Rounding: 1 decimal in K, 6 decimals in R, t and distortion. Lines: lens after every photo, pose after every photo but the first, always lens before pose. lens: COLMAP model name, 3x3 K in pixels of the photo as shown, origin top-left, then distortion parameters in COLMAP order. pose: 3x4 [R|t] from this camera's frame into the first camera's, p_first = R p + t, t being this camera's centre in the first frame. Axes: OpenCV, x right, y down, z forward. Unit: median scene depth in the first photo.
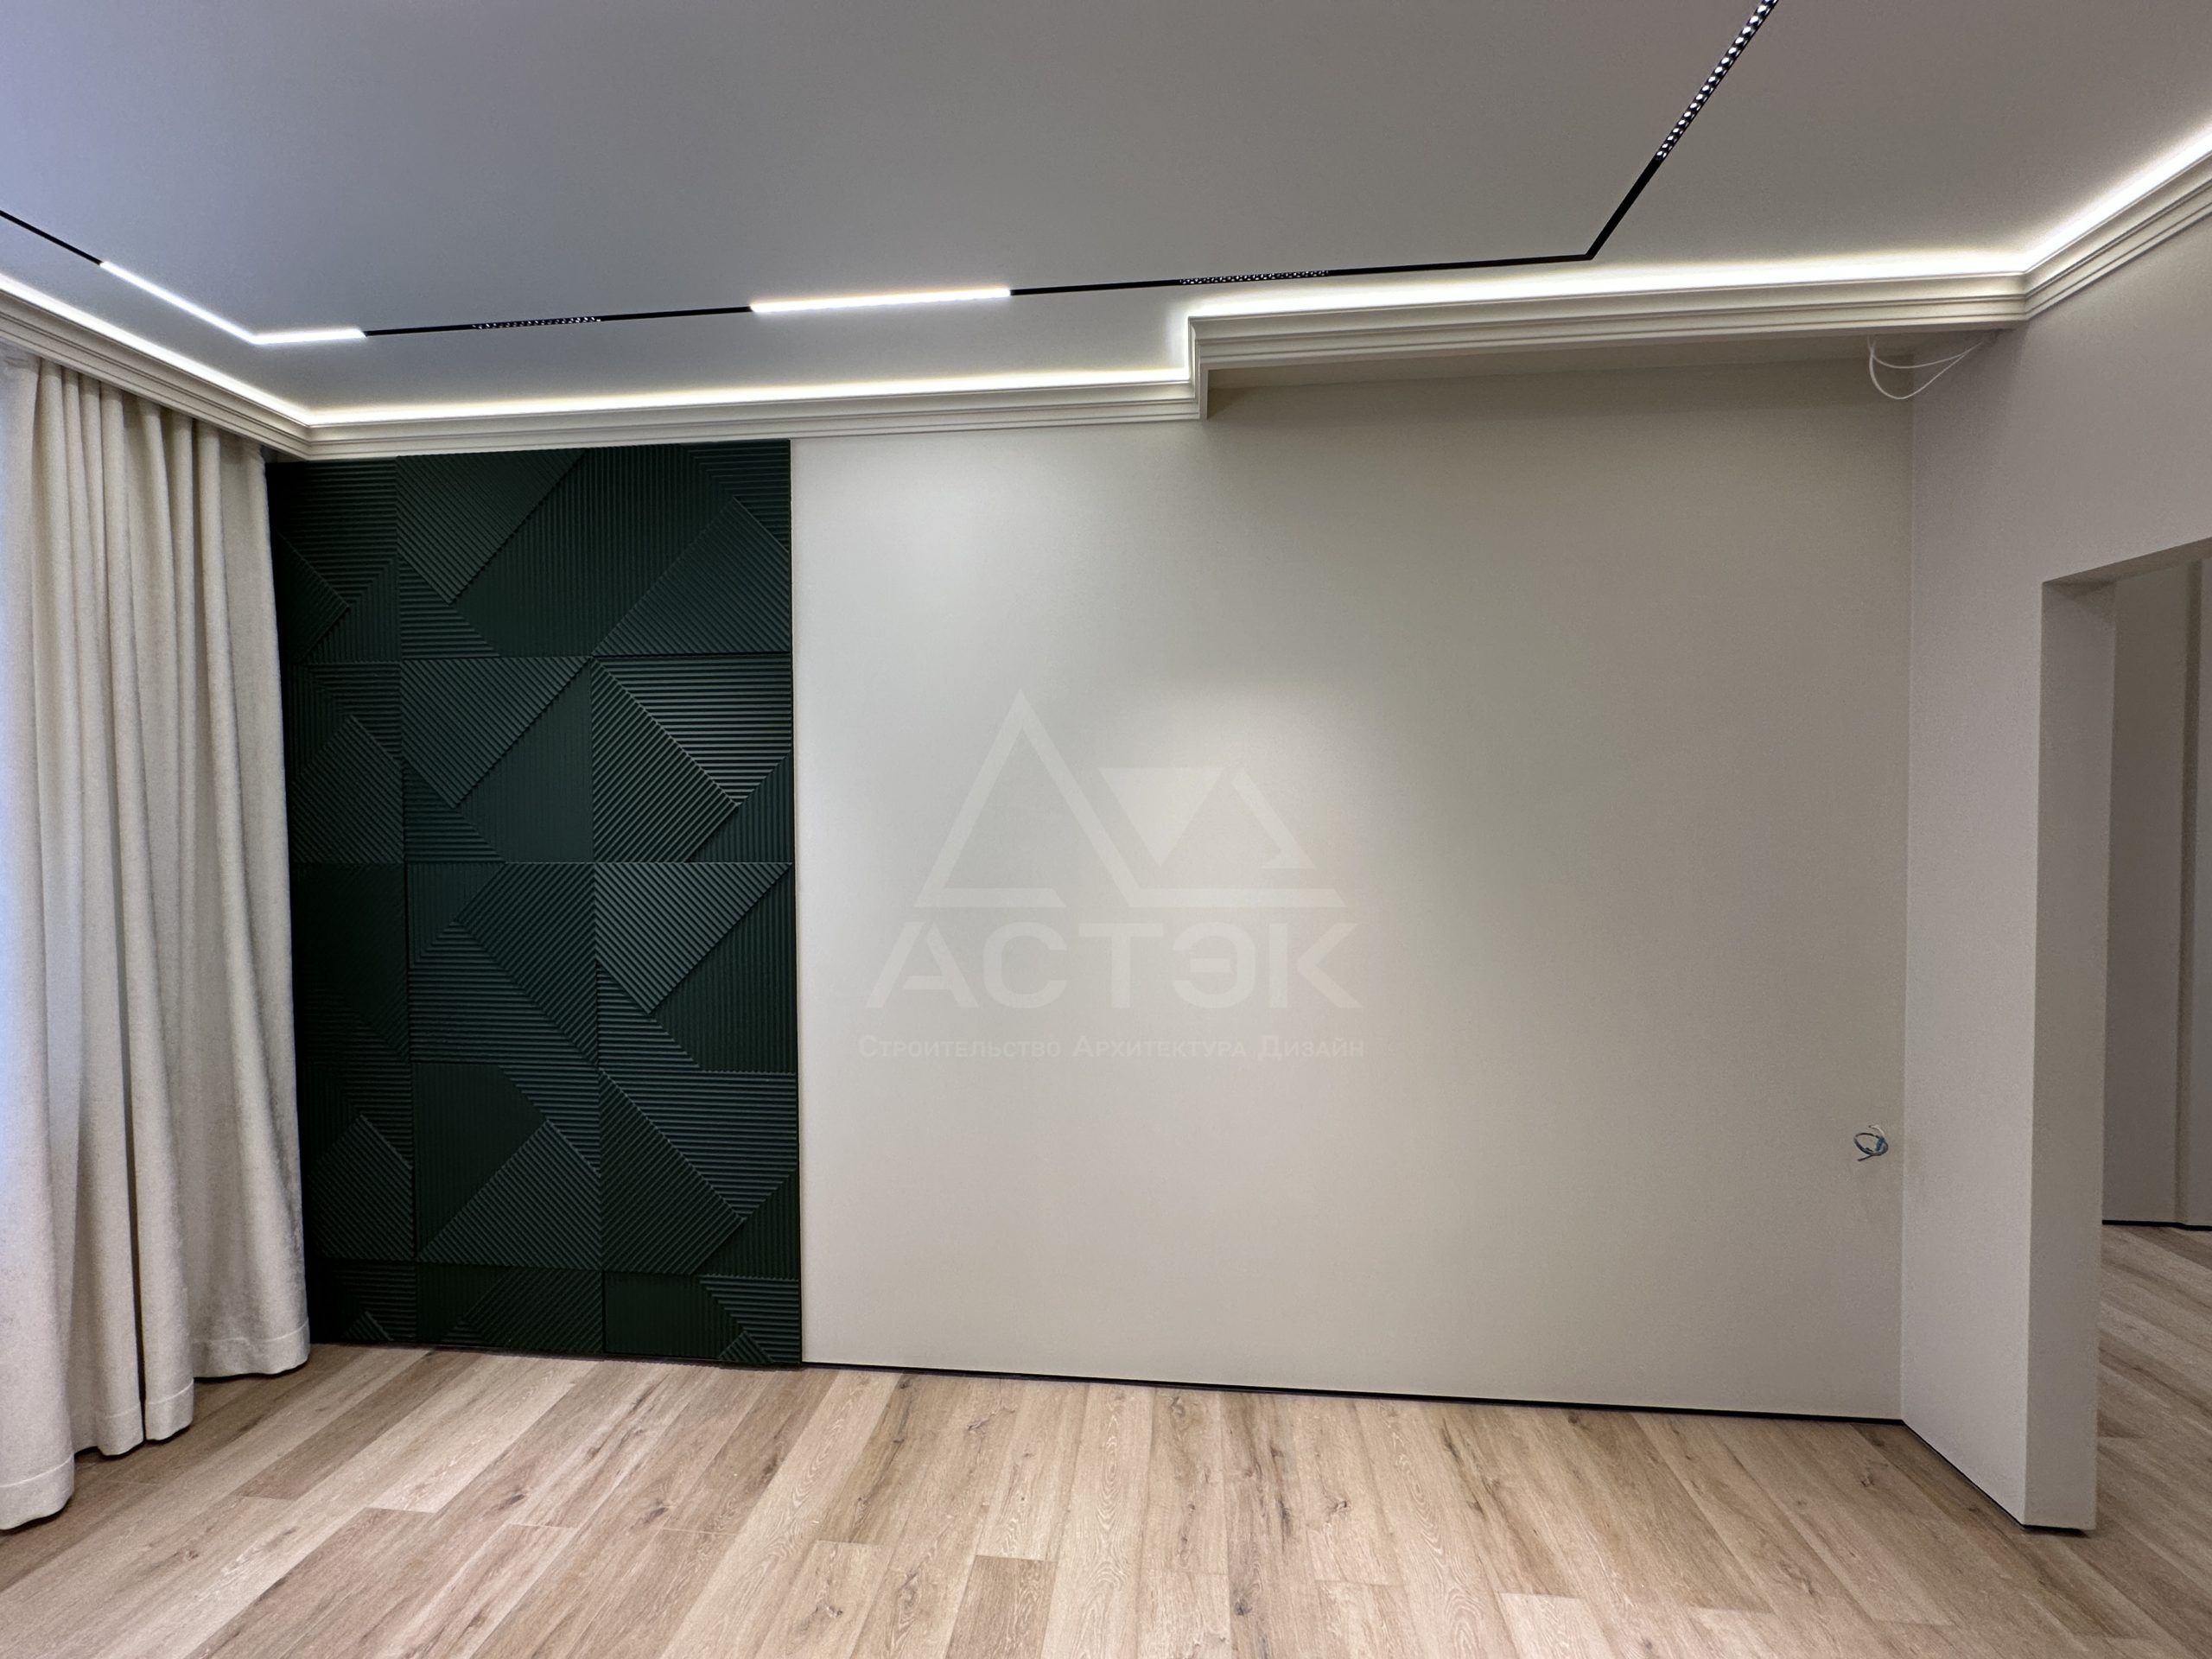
lens RADIAL K [[884.6, 0, 1107.1], [0, 884.6, 830.0], [0, 0, 1]] dist [-0.006365, 0.002328]
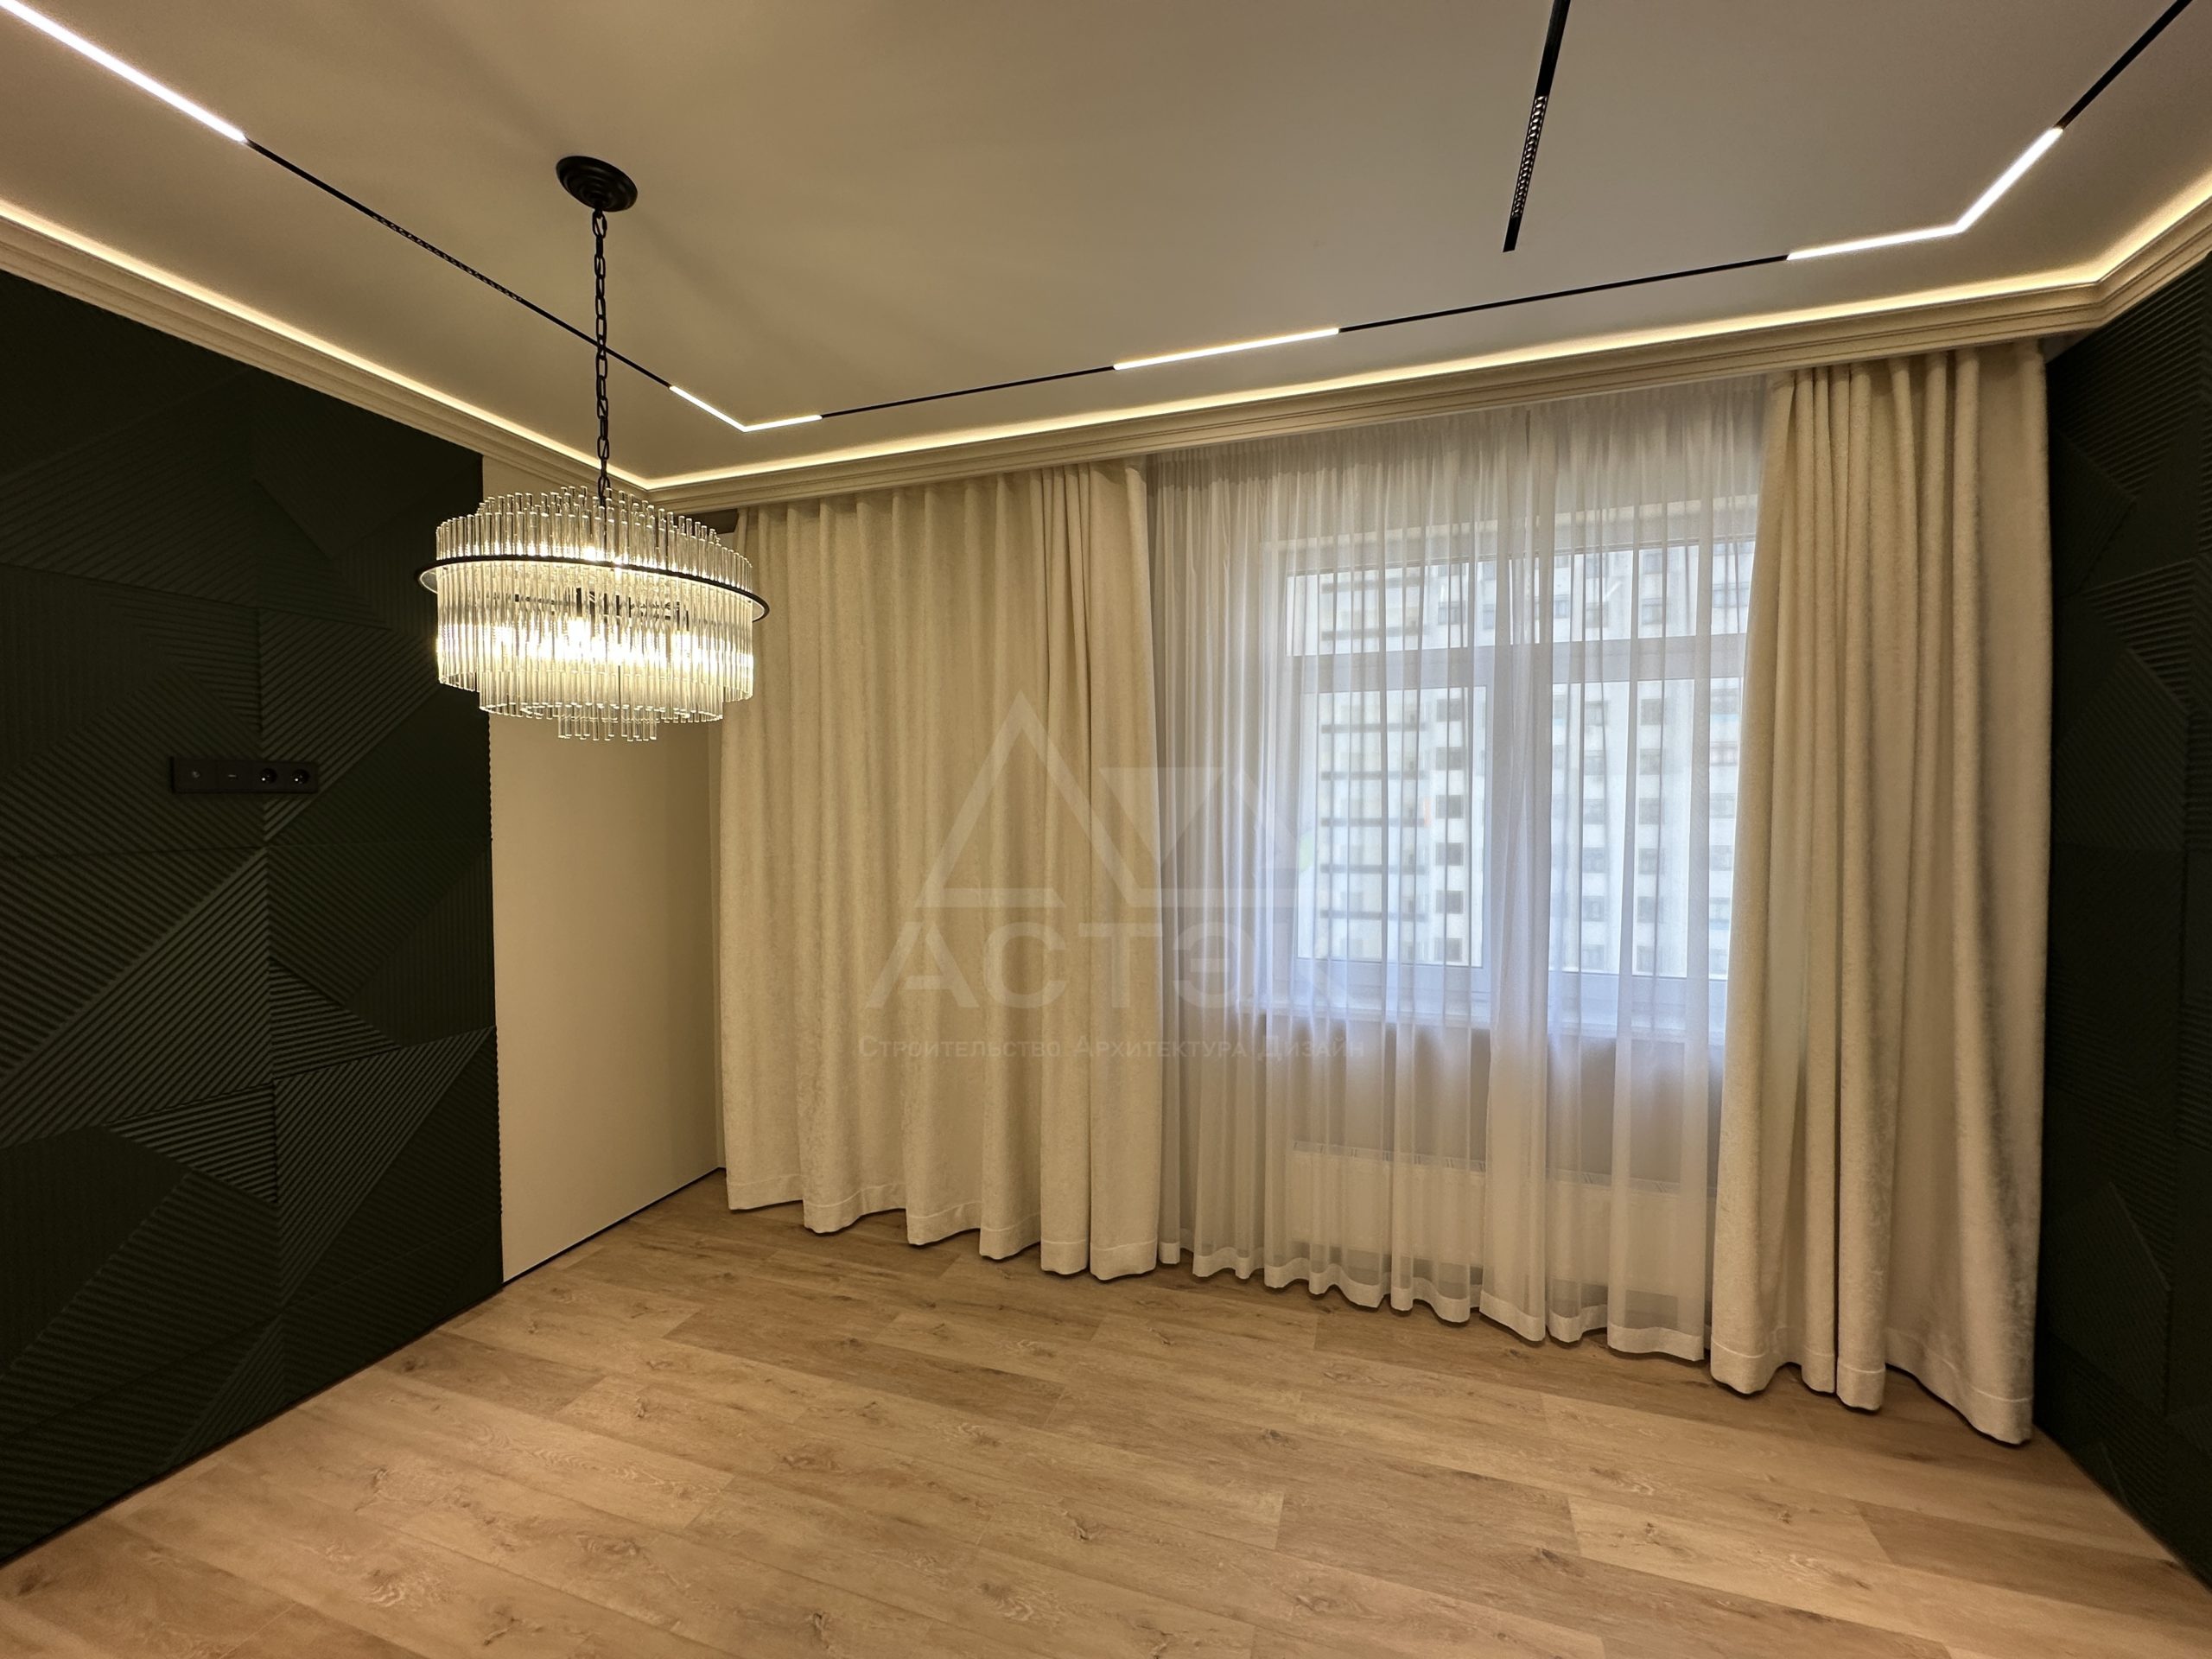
lens RADIAL K [[884.6, 0, 1104.8], [0, 884.6, 832.0], [0, 0, 1]] dist [-0.006365, 0.002328]
pose [[-0.216920, 0.037909, -0.975453, 0.070390], [-0.016576, 0.998959, 0.042509, 0.008718], [0.976049, 0.025390, -0.216066, 0.371012]]
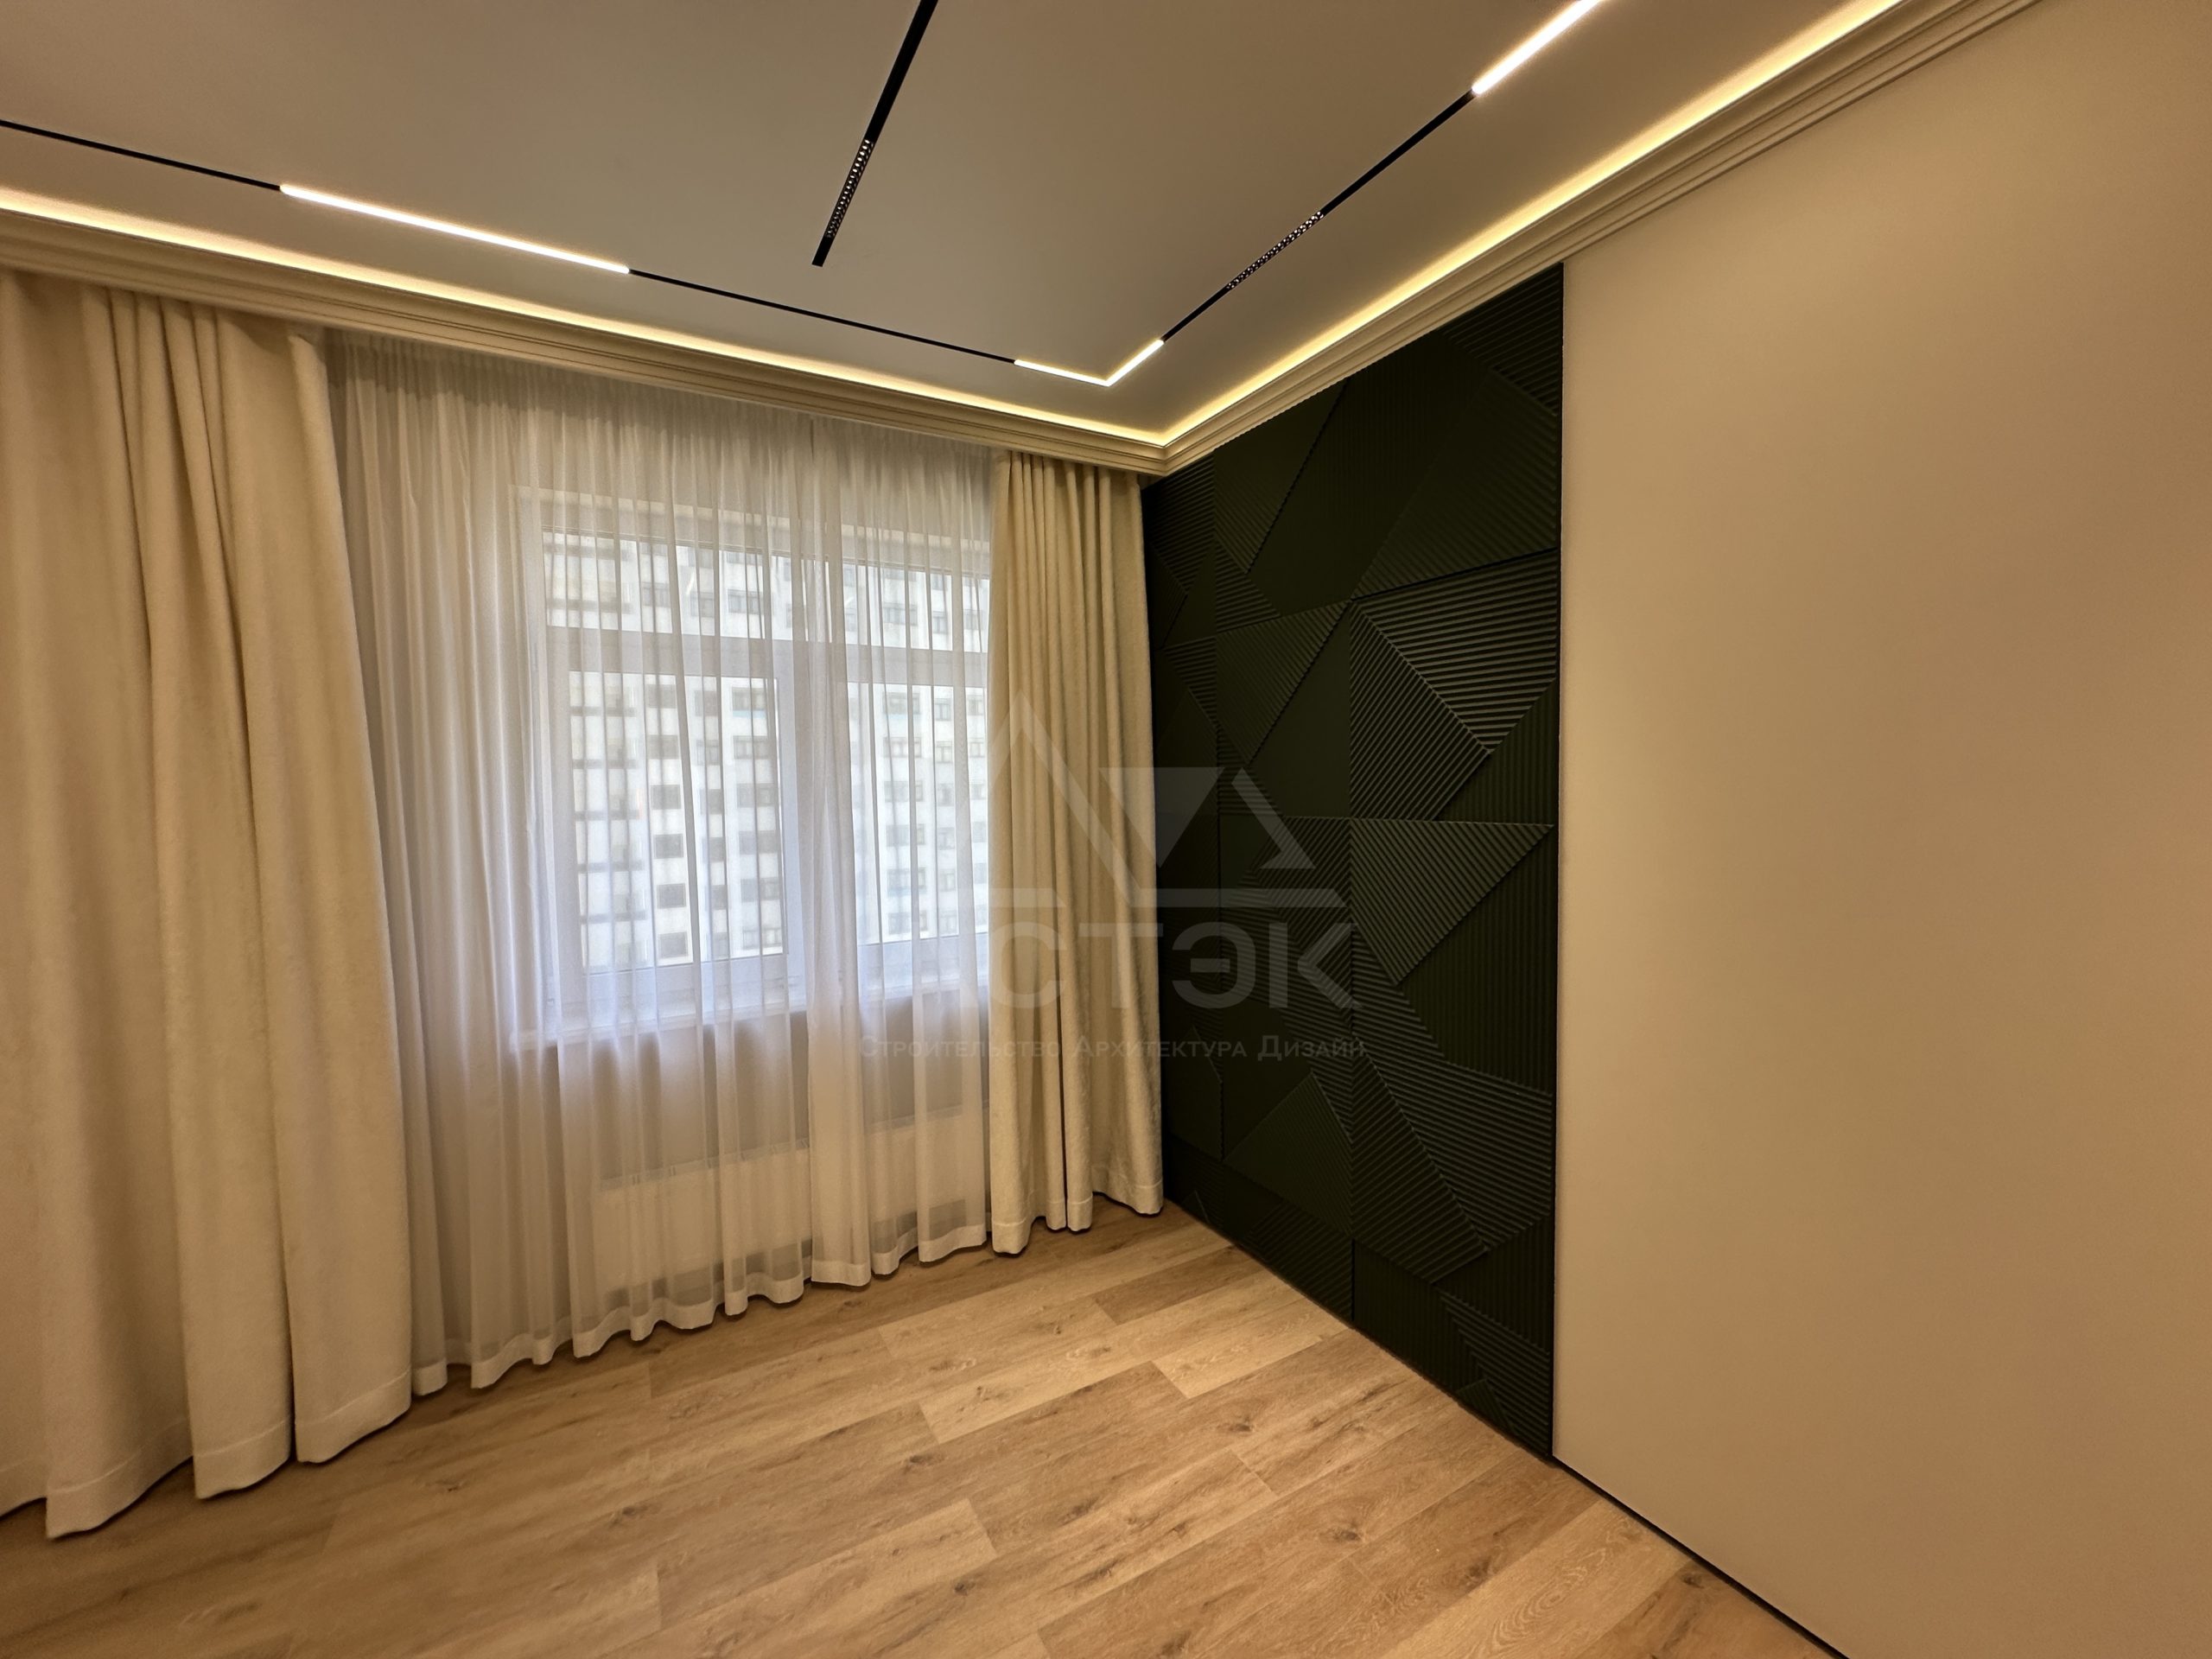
lens RADIAL K [[884.6, 0, 1103.8], [0, 884.6, 831.6], [0, 0, 1]] dist [-0.006365, 0.002328]
pose [[0.578807, 0.038449, -0.814558, 0.049438], [-0.000366, 0.998900, 0.046891, 0.007549], [0.815464, -0.026843, 0.578184, 0.259146]]
